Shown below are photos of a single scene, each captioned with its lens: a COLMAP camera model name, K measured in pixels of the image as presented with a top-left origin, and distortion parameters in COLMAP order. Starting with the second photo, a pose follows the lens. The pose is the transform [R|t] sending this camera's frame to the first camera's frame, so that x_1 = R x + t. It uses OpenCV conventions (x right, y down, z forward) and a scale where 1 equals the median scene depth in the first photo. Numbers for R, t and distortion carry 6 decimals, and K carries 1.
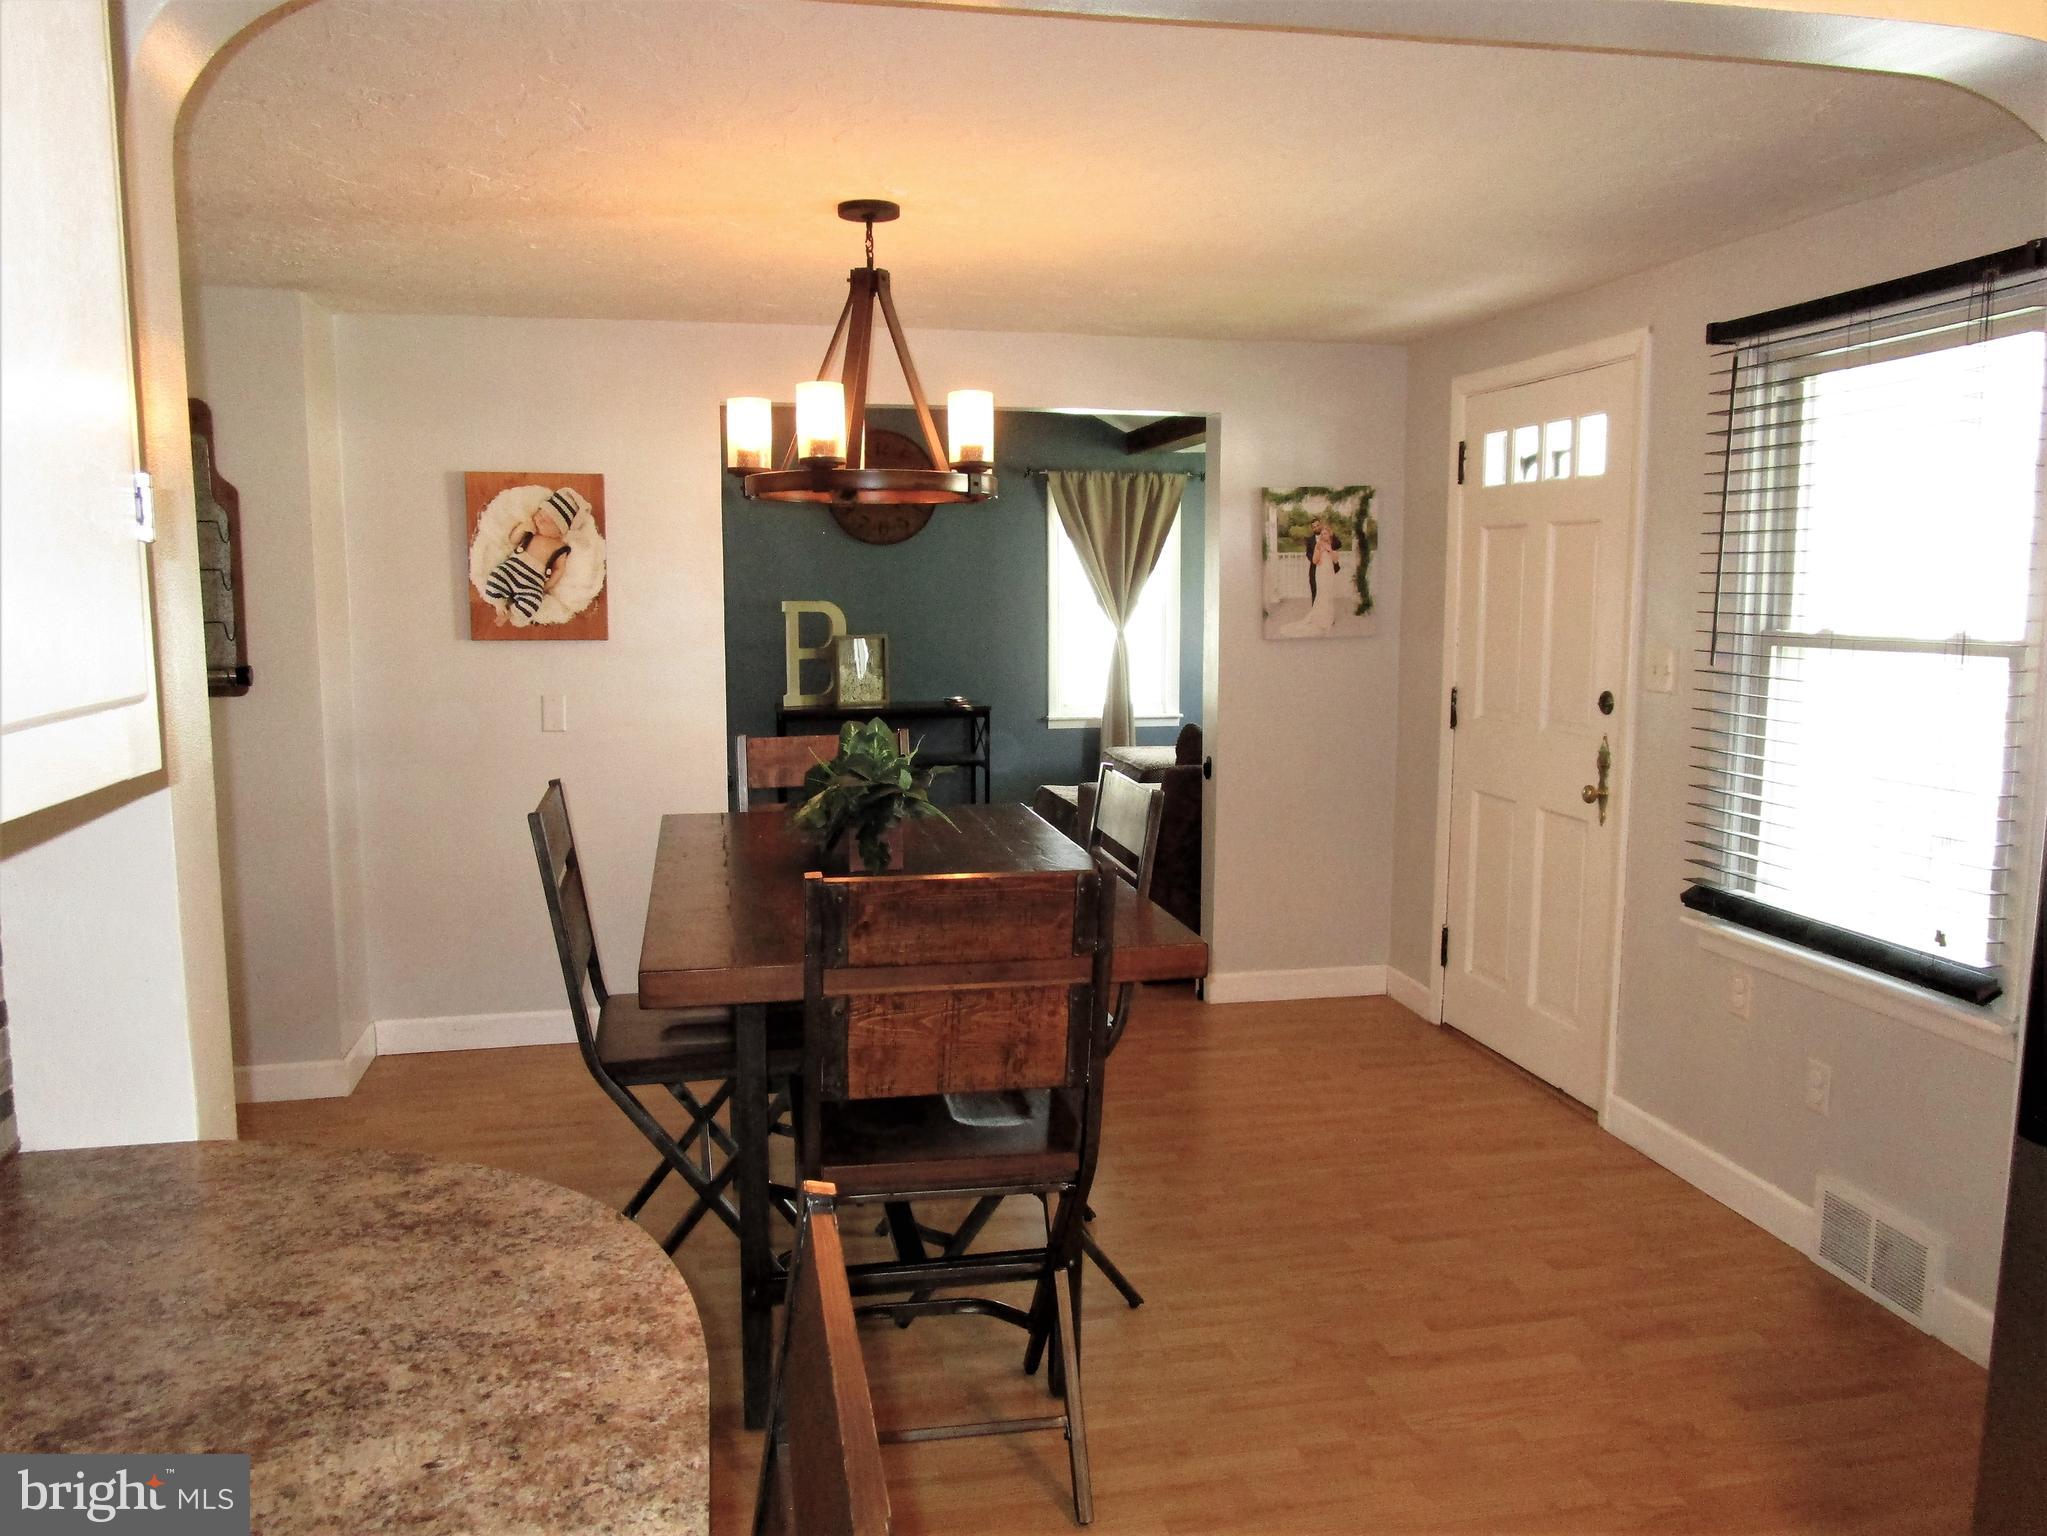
lens RADIAL K [[1548.5, 0, 1003.0], [0, 1548.5, 771.6], [0, 0, 1]] dist [-0.005834, 0.000427]
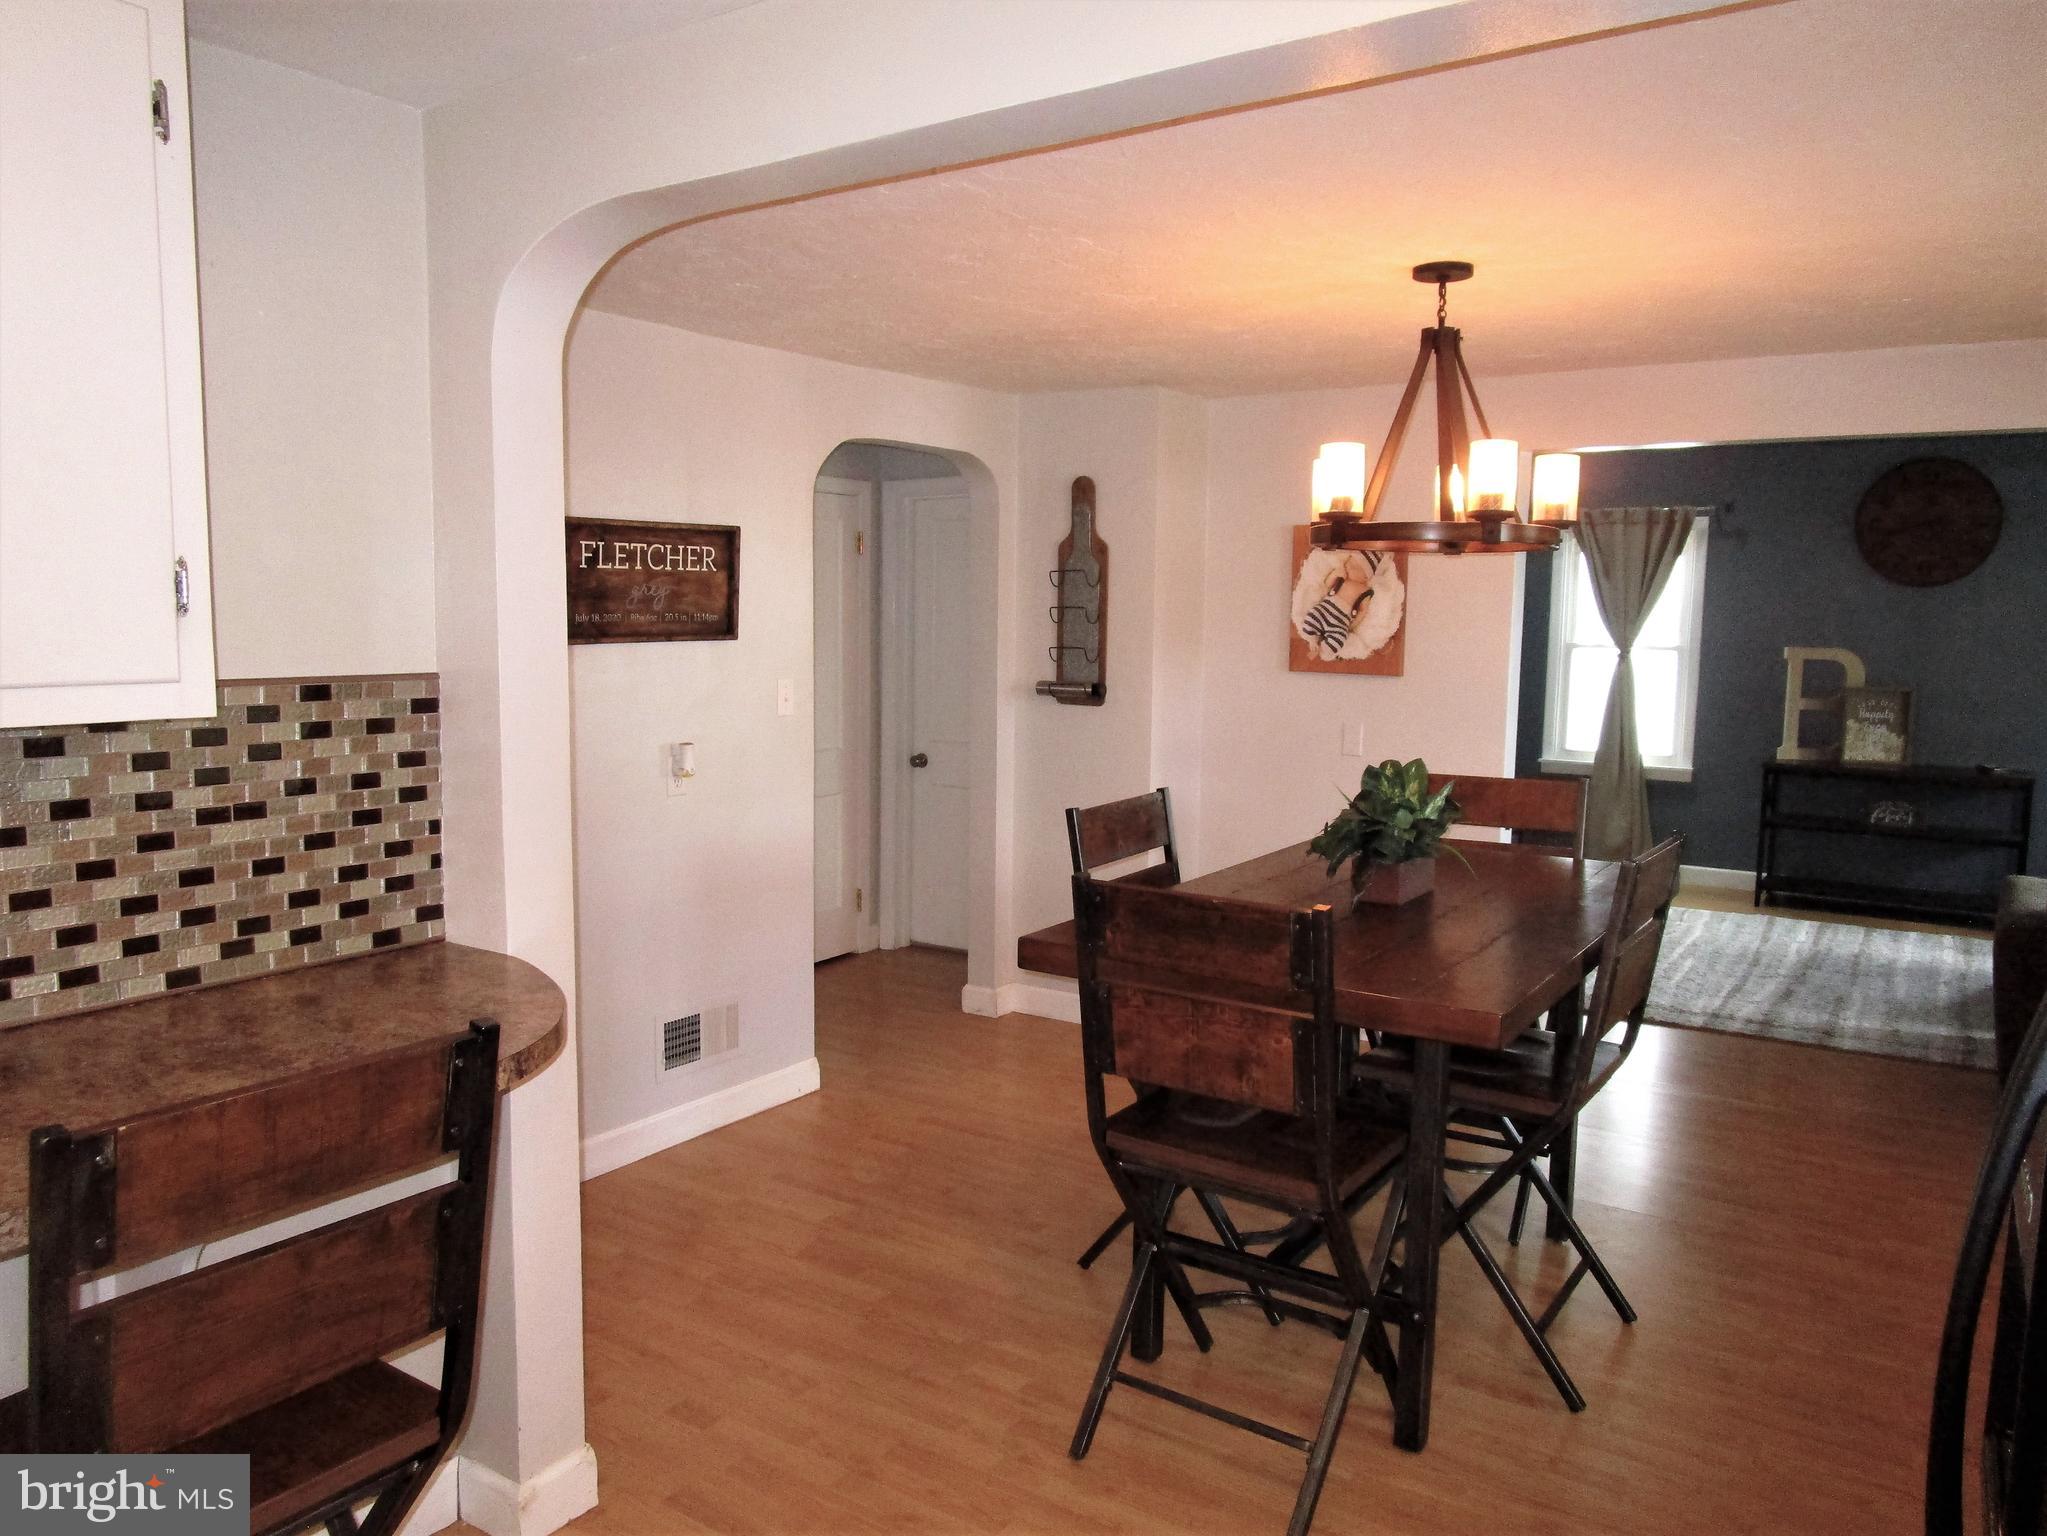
lens RADIAL K [[1488.4, 0, 1023.5], [0, 1488.4, 768.0], [0, 0, 1]] dist [-0.022373, 0.001268]
pose [[0.700023, 0.086139, -0.708906, 0.309793], [-0.101227, 0.994644, 0.020900, -0.015849], [0.706910, 0.057130, 0.704993, 0.080720]]
